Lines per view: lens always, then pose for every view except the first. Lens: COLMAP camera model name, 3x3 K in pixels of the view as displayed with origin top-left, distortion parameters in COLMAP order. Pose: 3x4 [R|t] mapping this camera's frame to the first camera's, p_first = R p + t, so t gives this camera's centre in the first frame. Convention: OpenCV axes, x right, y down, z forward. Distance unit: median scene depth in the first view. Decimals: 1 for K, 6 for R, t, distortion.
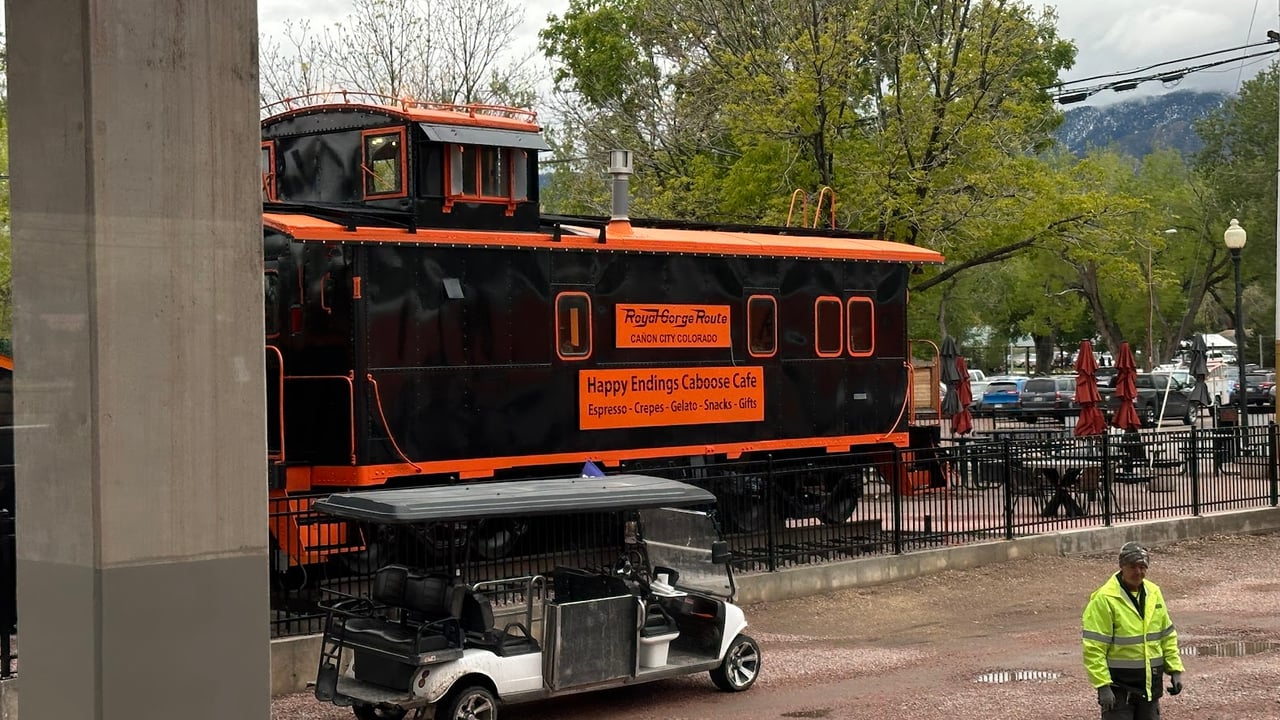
lens RADIAL K [[2134.6, 0, 640.0], [0, 2134.6, 360.0], [0, 0, 1]] dist [0.051951, 0.043529]
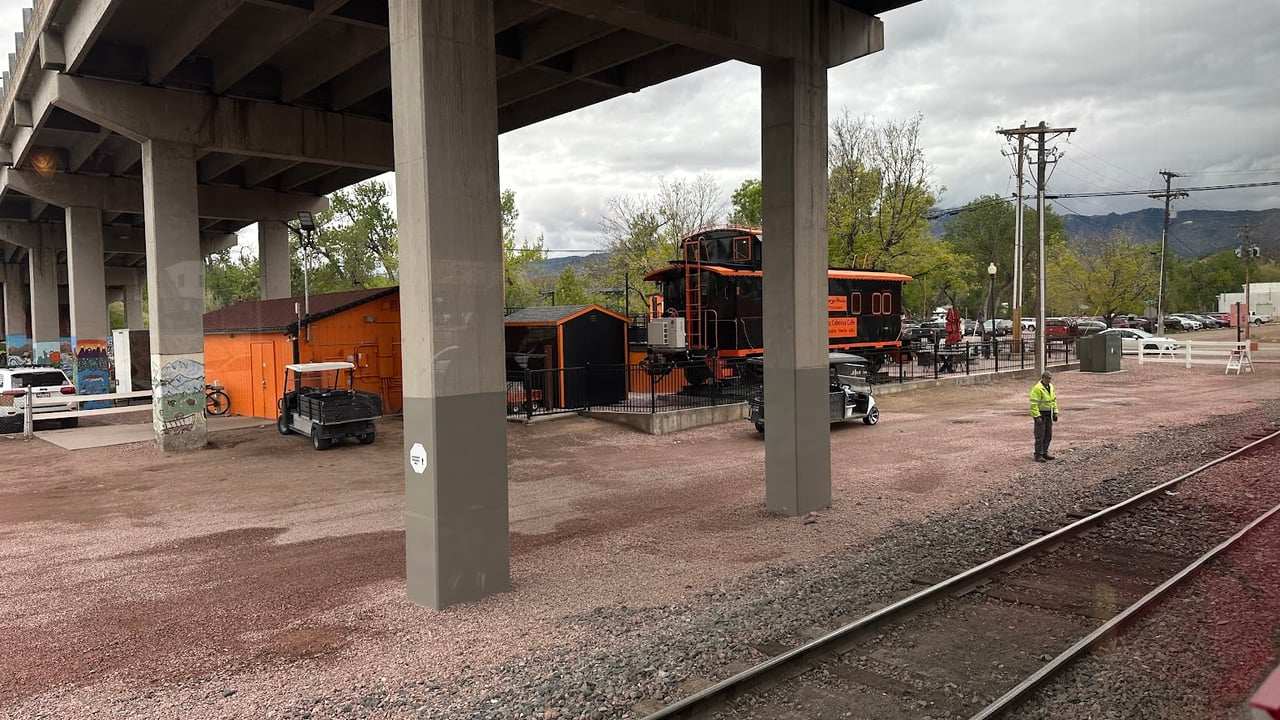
lens RADIAL K [[816.5, 0, 640.0], [0, 816.5, 360.0], [0, 0, 1]] dist [-0.000311, 0.000195]
pose [[0.994410, 0.004281, -0.105505, -0.118783], [0.001187, 0.998661, 0.051711, 0.003047], [0.105585, -0.051547, 0.993073, -0.126252]]
